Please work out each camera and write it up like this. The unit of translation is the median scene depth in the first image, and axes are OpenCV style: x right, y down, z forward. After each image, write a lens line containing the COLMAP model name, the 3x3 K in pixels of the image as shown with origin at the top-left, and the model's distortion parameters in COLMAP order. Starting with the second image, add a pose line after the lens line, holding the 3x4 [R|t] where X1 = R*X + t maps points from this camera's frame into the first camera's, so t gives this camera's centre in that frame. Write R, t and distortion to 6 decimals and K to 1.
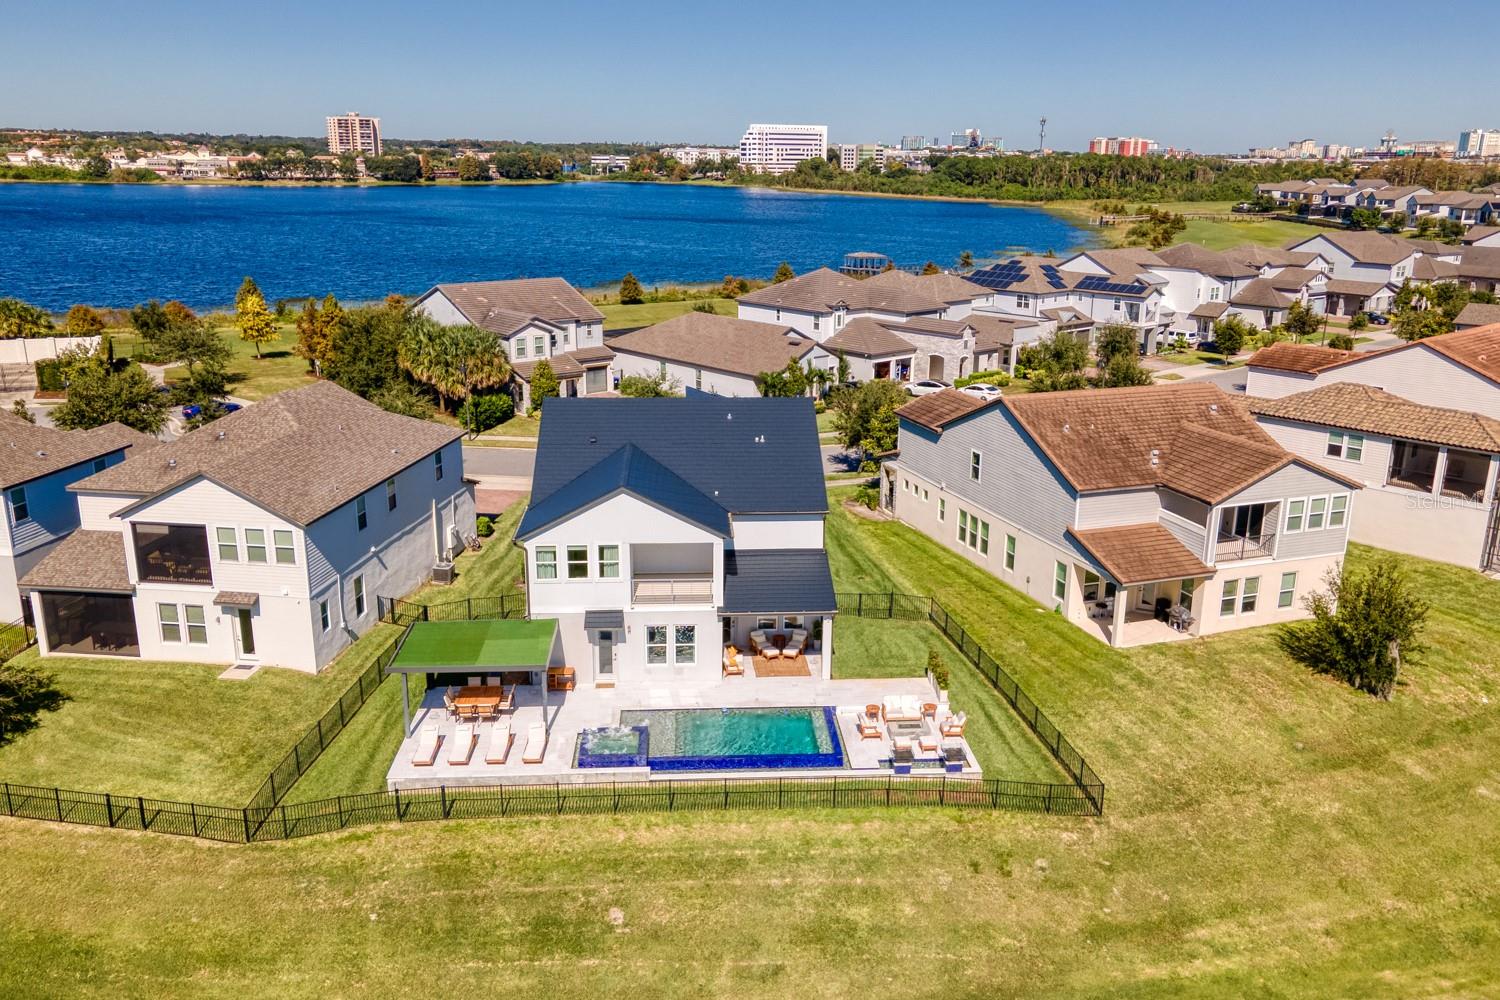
lens RADIAL K [[1246.1, 0, 762.9], [0, 1246.1, 500.2], [0, 0, 1]] dist [0.001877, 0.072465]
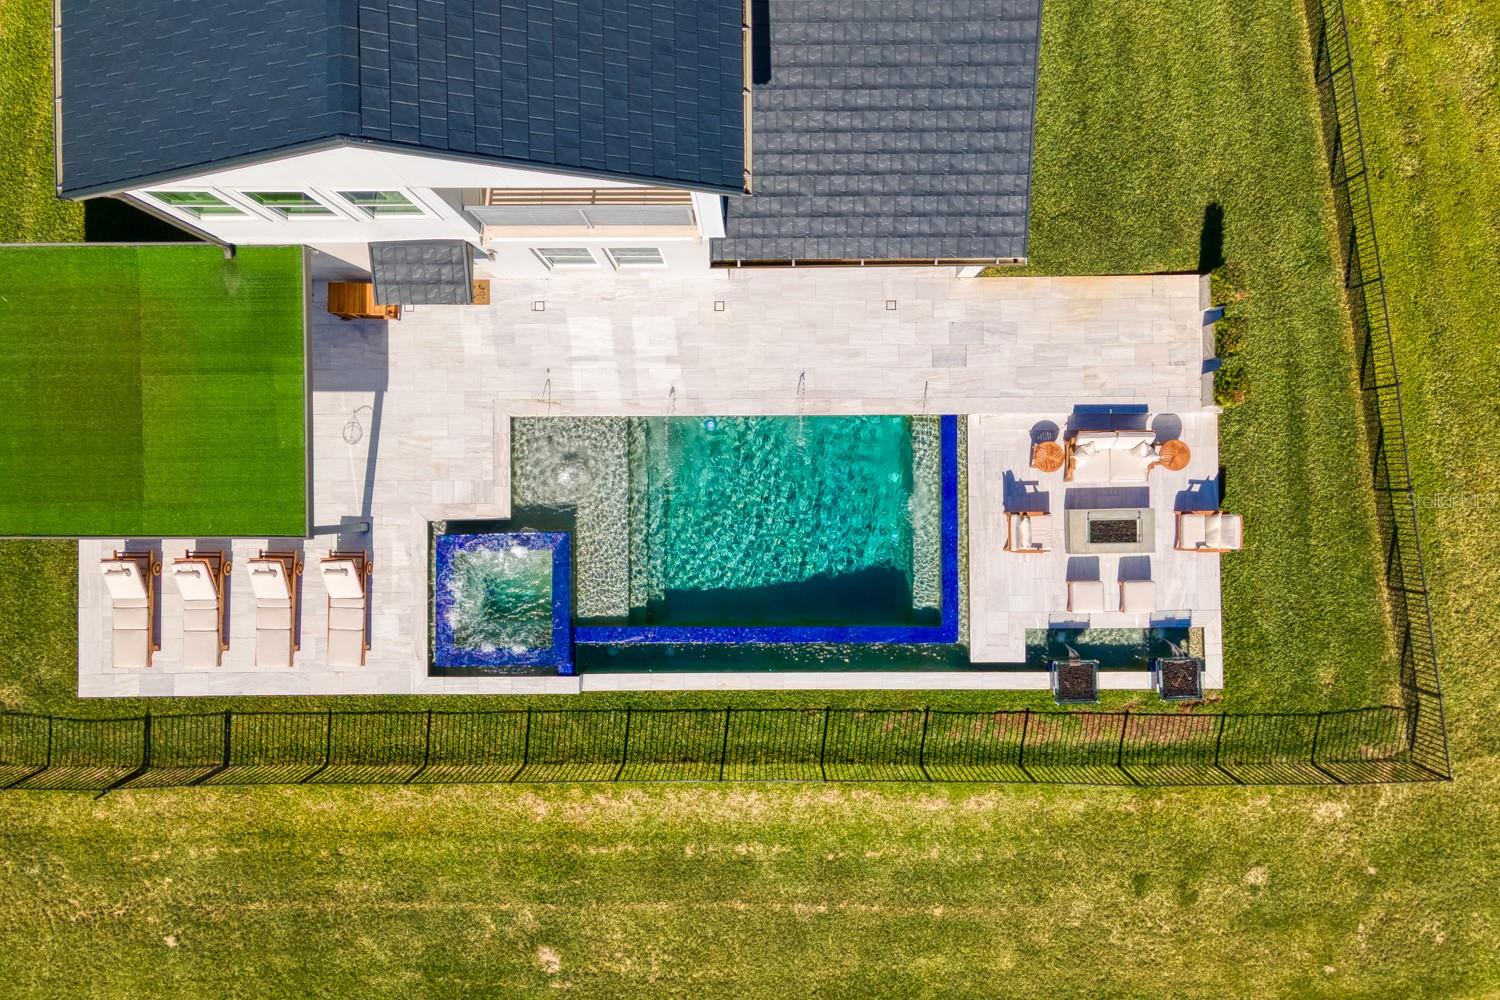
lens RADIAL K [[1097.7, 0, 752.1], [0, 1097.7, 498.6], [0, 0, 1]] dist [0.007645, 0.054686]
pose [[0.997939, 0.061404, -0.018621, -0.011956], [0.001483, 0.268055, 0.963403, -0.198374], [0.064148, -0.961445, 0.267411, 0.771435]]
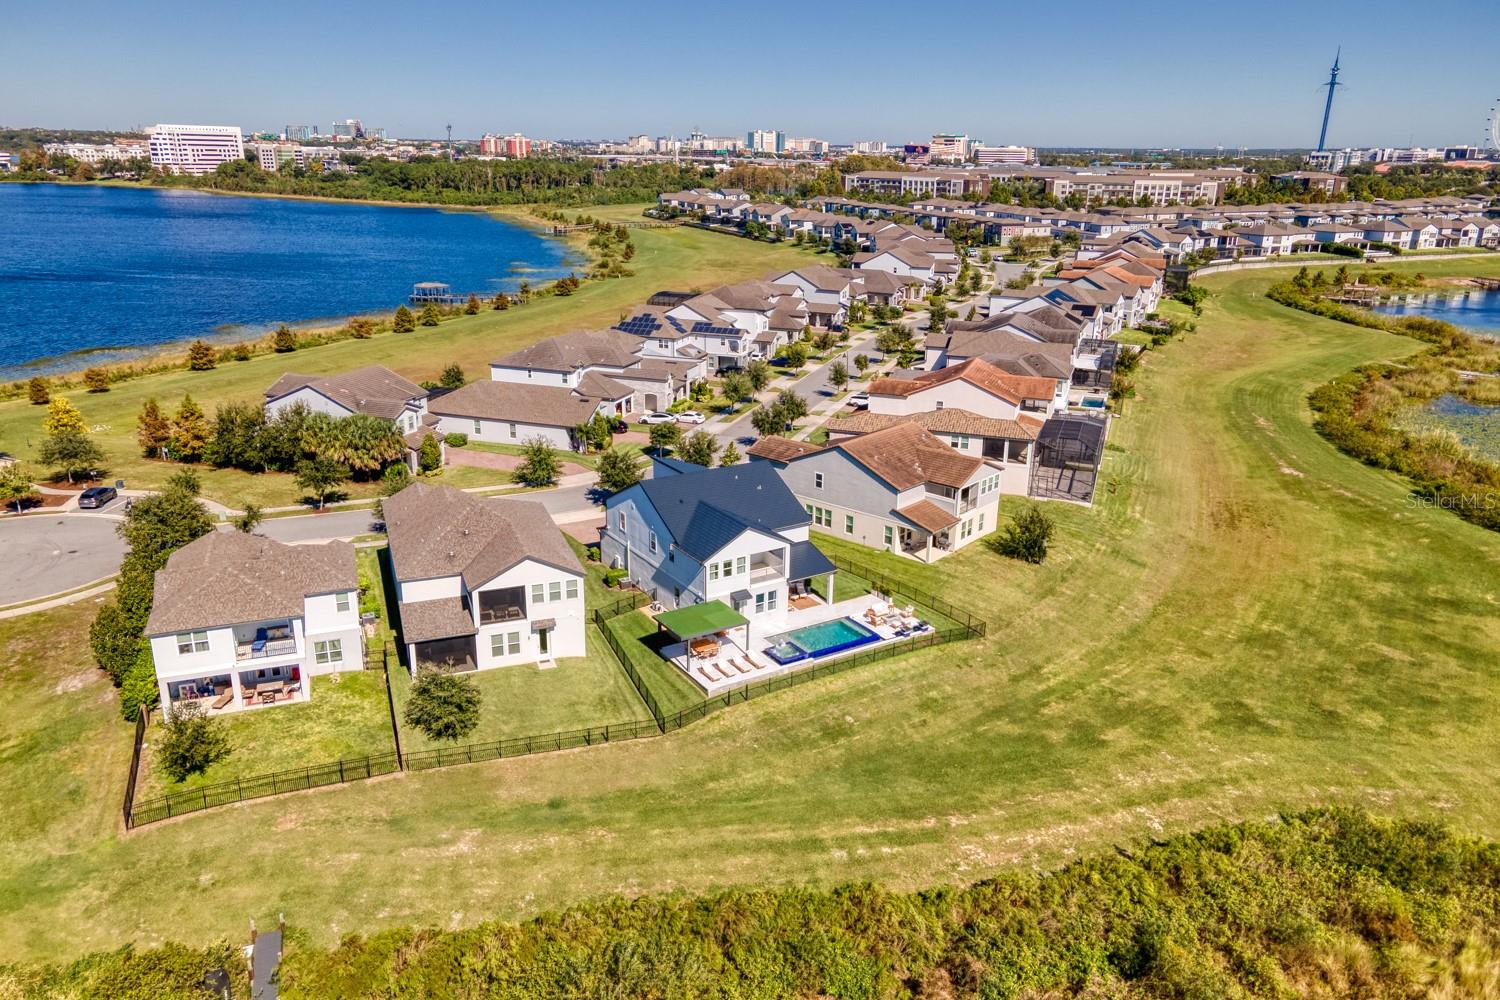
lens RADIAL K [[1097.7, 0, 752.1], [0, 1097.7, 498.6], [0, 0, 1]] dist [0.007645, 0.054686]
pose [[0.875661, -0.147727, 0.459777, -0.802047], [0.125891, 0.988973, 0.077993, -0.168922], [-0.466229, -0.010414, 0.884603, -0.475680]]
